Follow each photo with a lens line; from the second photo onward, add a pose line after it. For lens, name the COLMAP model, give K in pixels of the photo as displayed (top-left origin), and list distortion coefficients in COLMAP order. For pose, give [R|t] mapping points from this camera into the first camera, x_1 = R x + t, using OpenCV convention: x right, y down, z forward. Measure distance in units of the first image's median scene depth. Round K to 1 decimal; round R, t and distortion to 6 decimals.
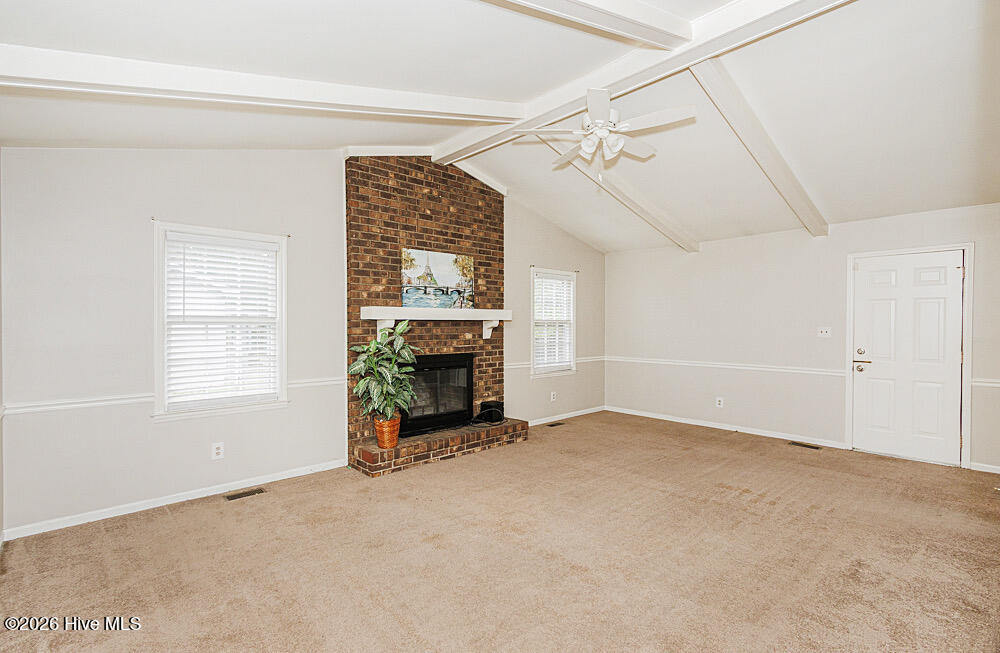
lens RADIAL K [[467.0, 0, 496.9], [0, 467.0, 328.7], [0, 0, 1]] dist [0.000252, 0.000019]
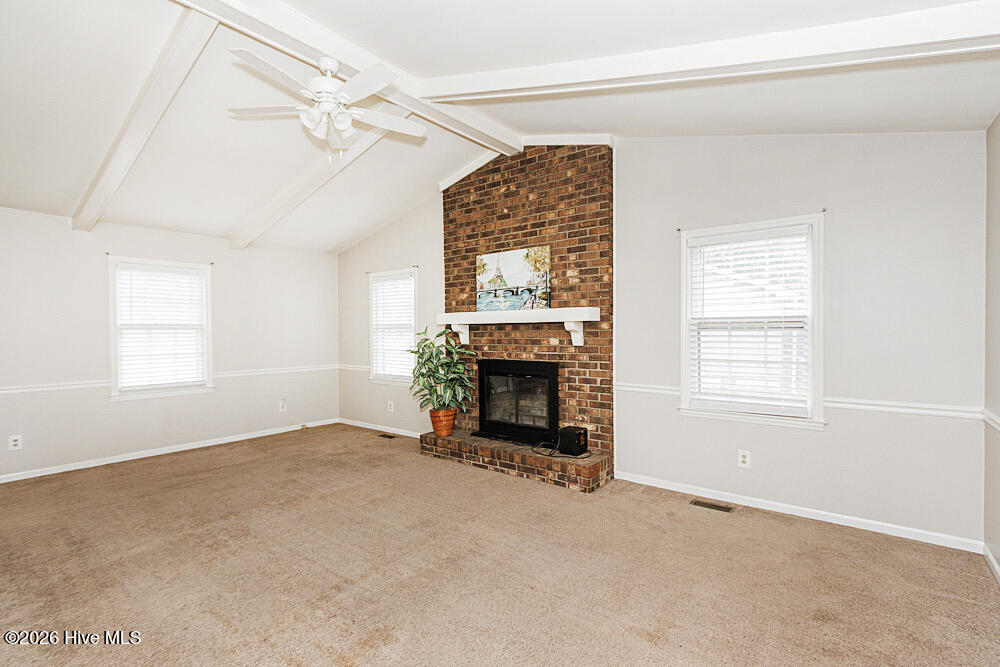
lens RADIAL K [[462.7, 0, 490.7], [0, 462.7, 335.6], [0, 0, 1]] dist [0.002657, 0.000118]
pose [[0.151202, 0.010157, -0.988451, 0.782223], [-0.000464, 0.999948, 0.010204, -0.003345], [0.988503, -0.001085, 0.151199, 0.816926]]
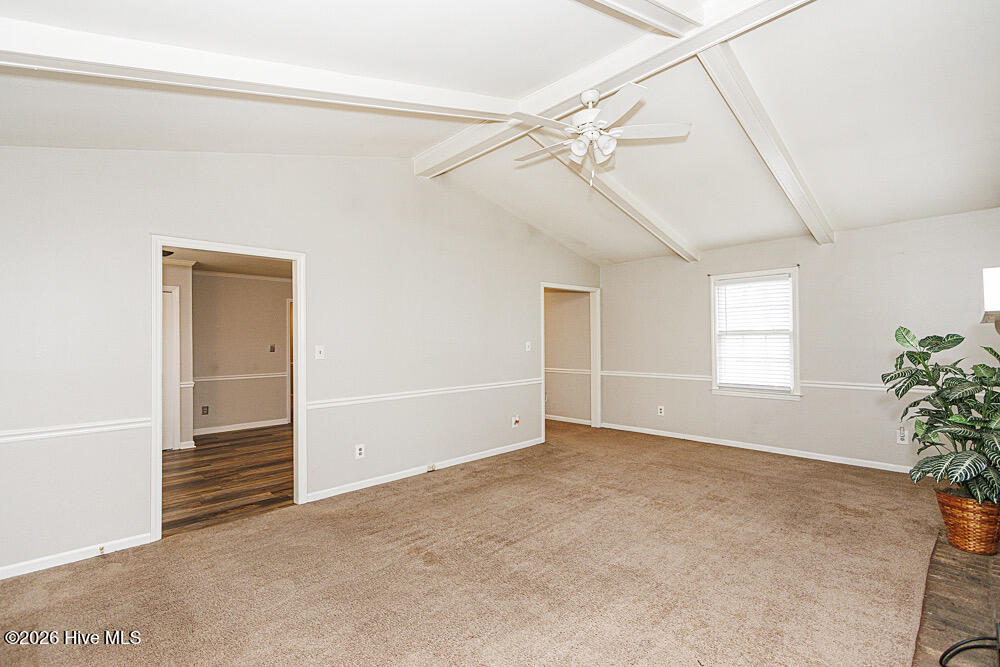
lens RADIAL K [[462.7, 0, 490.7], [0, 462.7, 335.6], [0, 0, 1]] dist [0.002657, 0.000118]
pose [[-0.999893, 0.008433, -0.011960, 0.309963], [0.008443, 0.999964, -0.000815, -0.009139], [0.011952, -0.000916, -0.999928, 1.346845]]
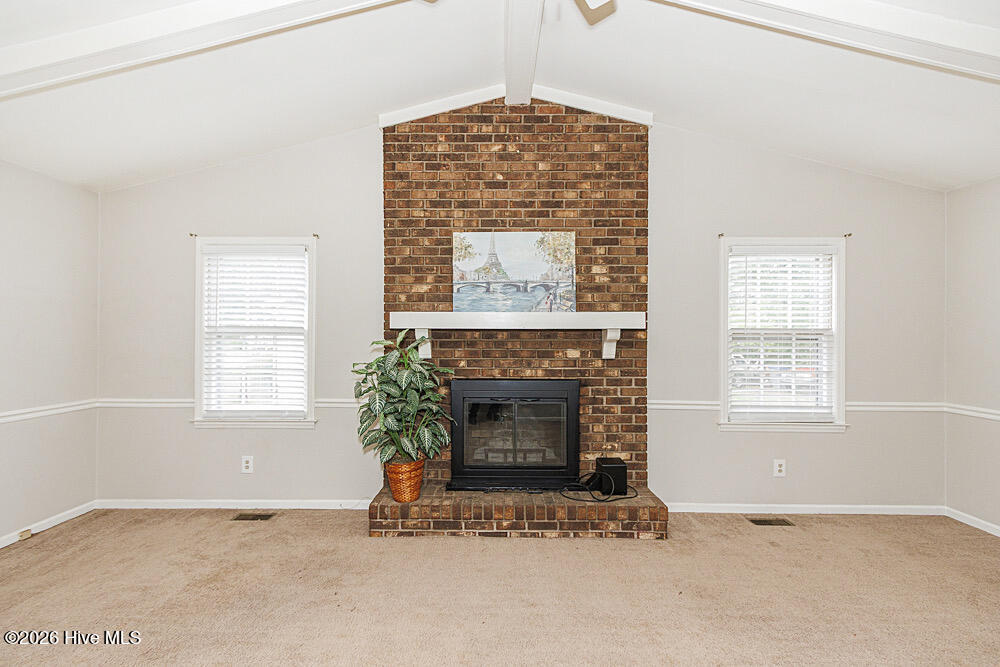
lens RADIAL K [[462.7, 0, 490.7], [0, 462.7, 335.6], [0, 0, 1]] dist [0.002657, 0.000118]
pose [[0.724645, 0.001160, -0.689121, 0.324562], [-0.009732, 0.999916, -0.008551, -0.003221], [0.689054, 0.012902, 0.724595, 0.478626]]
